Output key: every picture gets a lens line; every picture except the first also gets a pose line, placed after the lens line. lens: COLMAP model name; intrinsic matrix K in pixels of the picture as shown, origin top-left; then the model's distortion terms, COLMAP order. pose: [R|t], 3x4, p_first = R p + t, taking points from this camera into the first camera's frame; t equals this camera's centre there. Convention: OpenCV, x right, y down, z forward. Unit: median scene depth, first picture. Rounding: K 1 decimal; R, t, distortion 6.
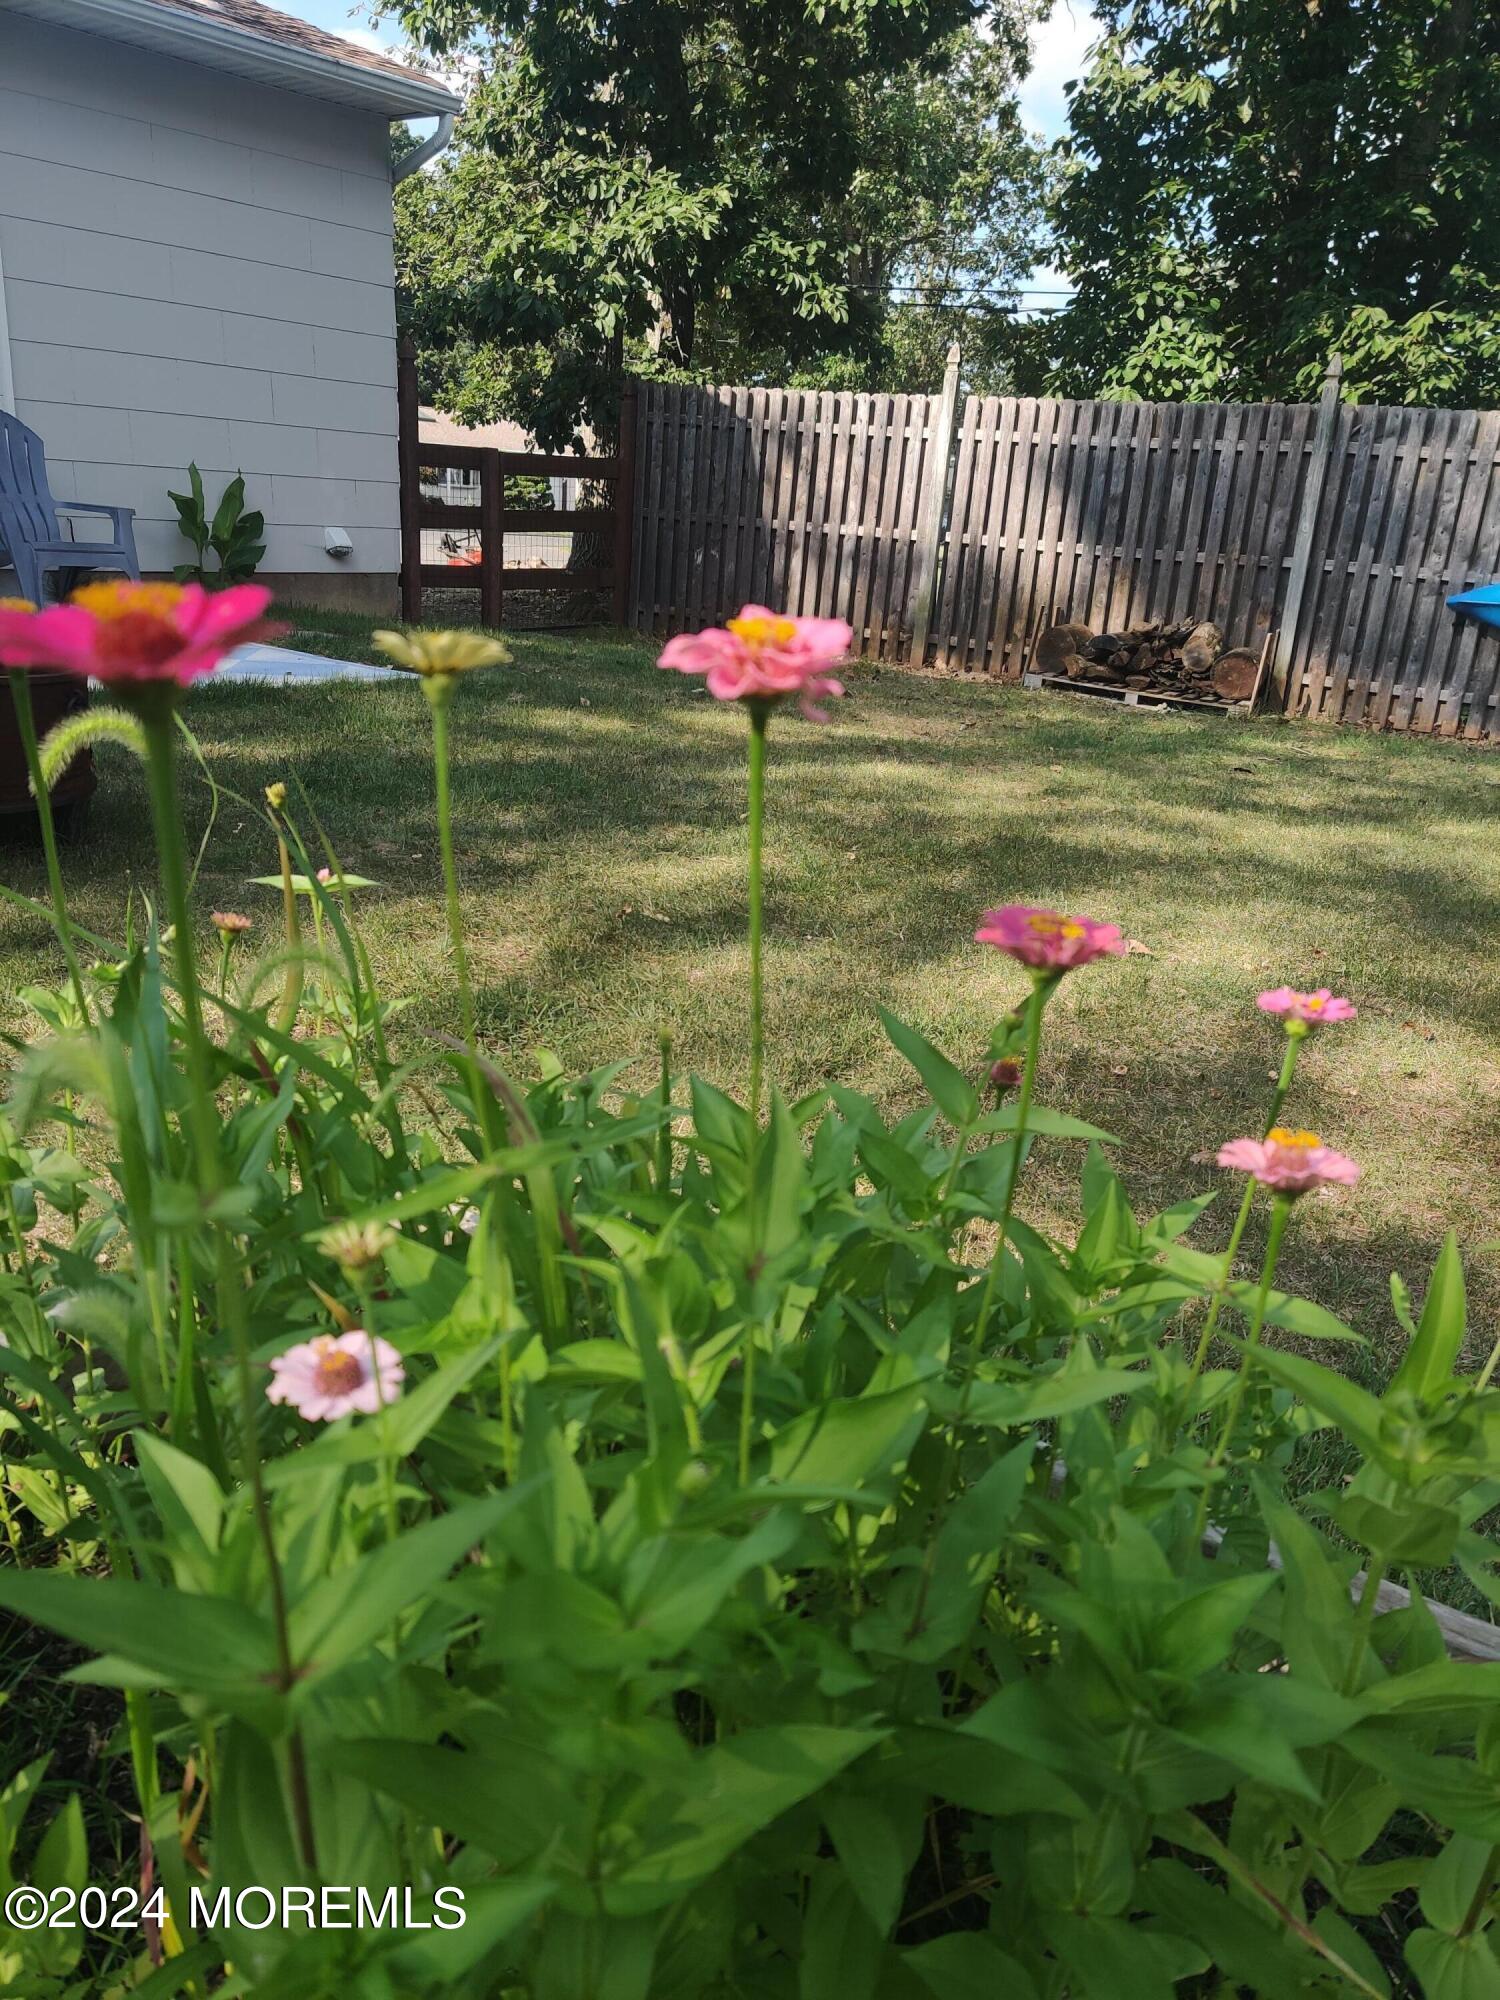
lens RADIAL K [[1537.8, 0, 750.0], [0, 1537.8, 1000.0], [0, 0, 1]] dist [0.175139, -0.313881]
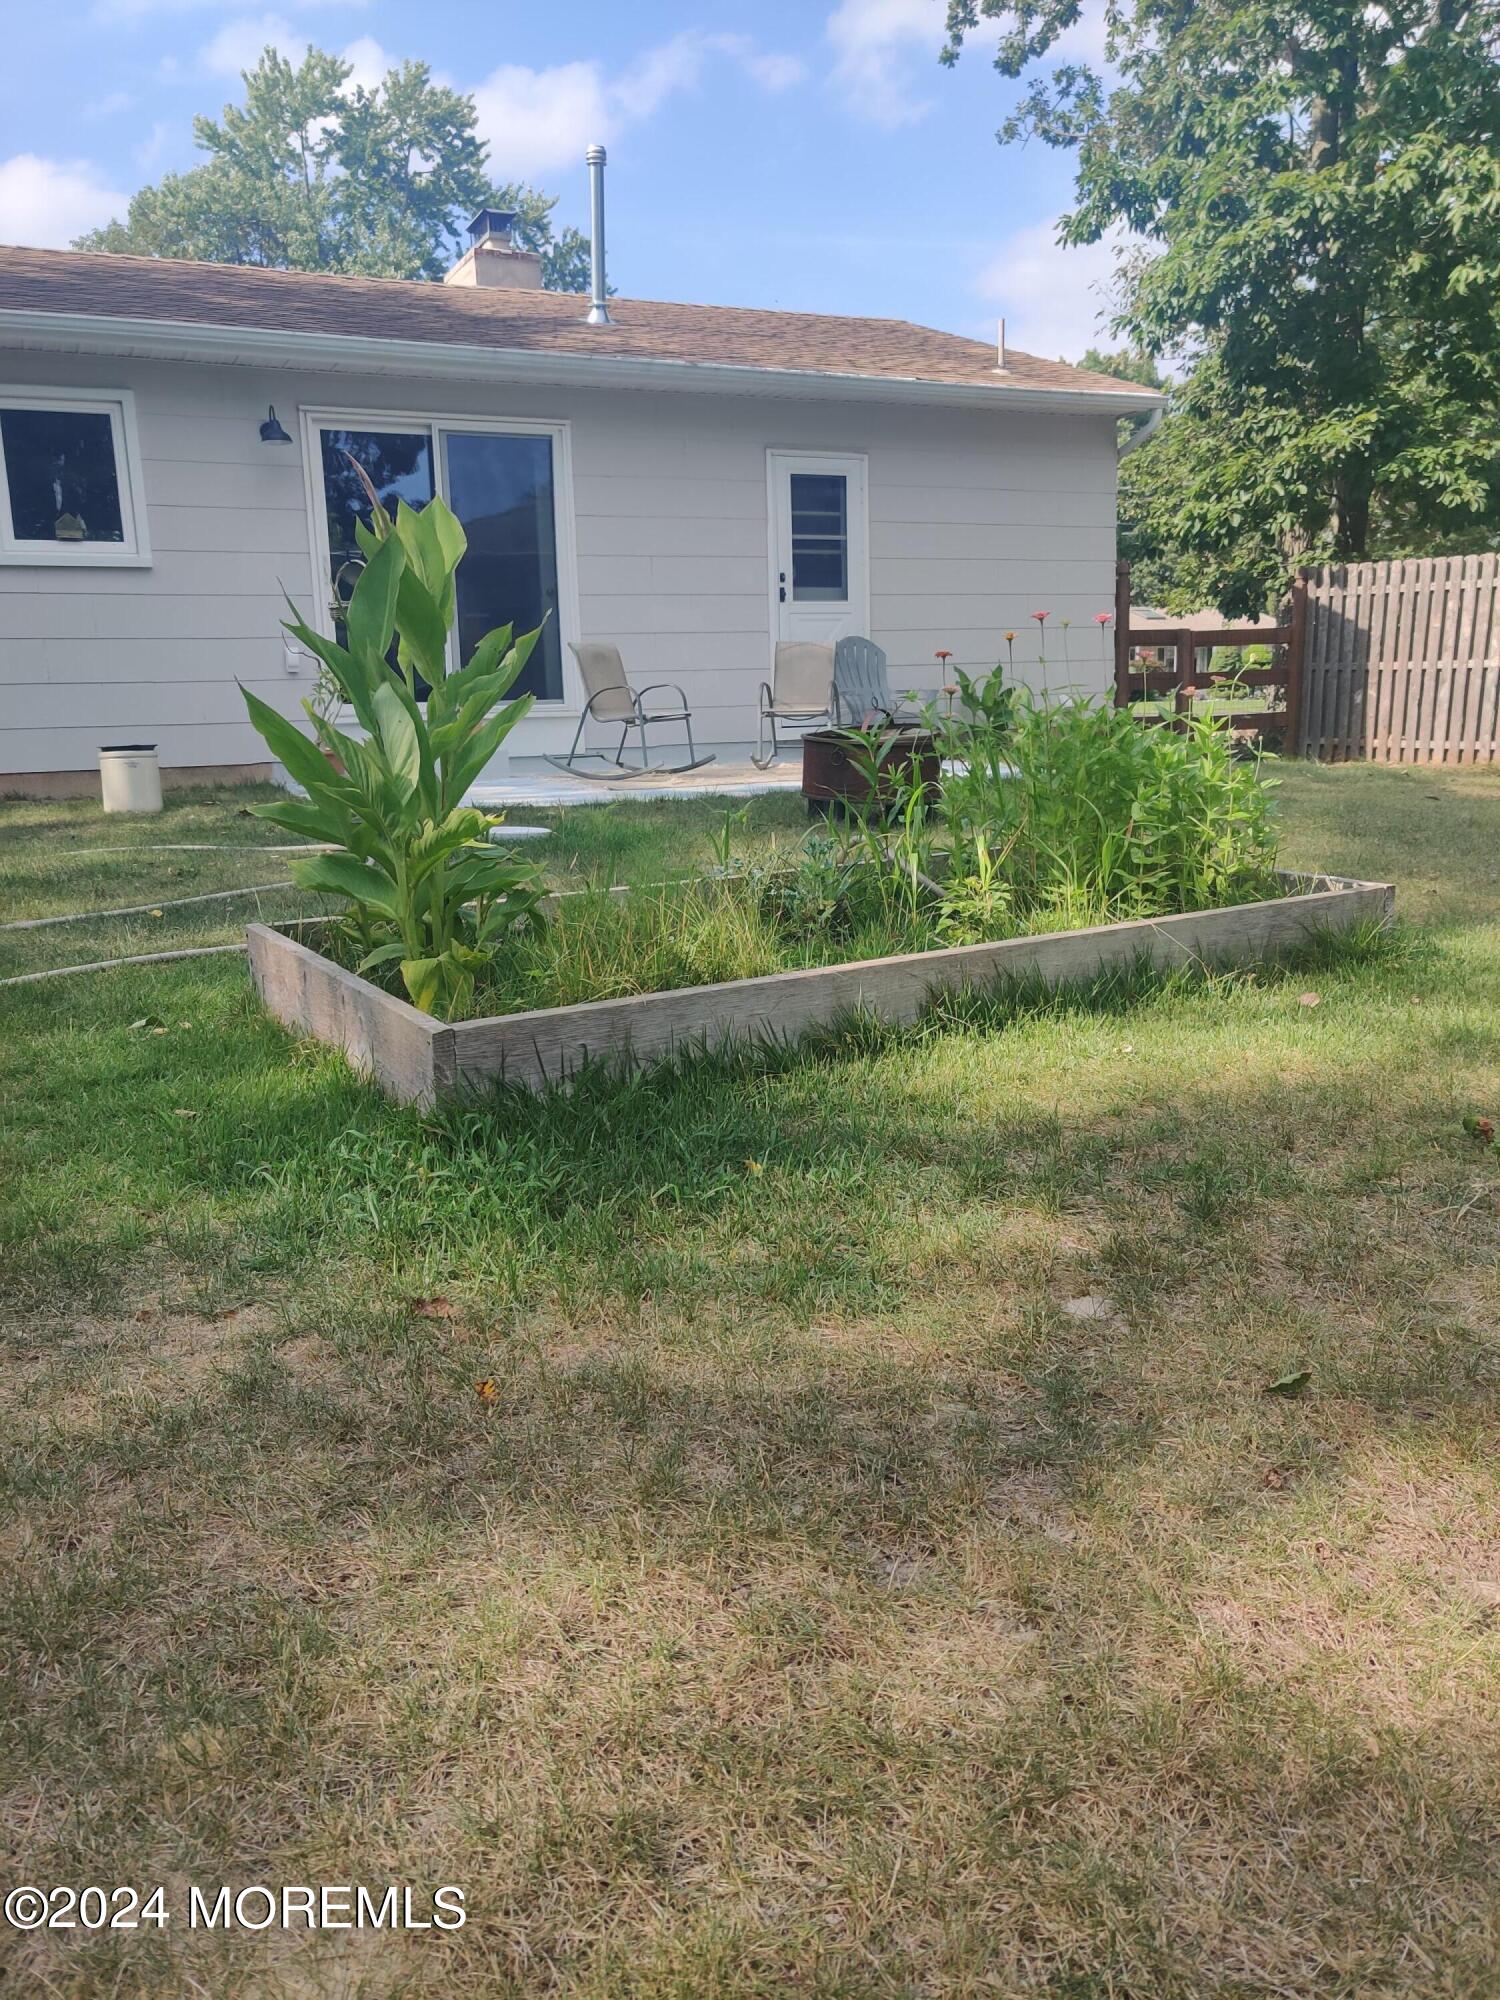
lens RADIAL K [[1537.8, 0, 750.0], [0, 1537.8, 1000.0], [0, 0, 1]] dist [0.175139, -0.313881]
pose [[0.895604, 0.018138, -0.444483, 0.102056], [-0.069072, 0.992721, -0.098664, 0.118654], [0.439458, 0.119065, 0.890337, -0.312219]]
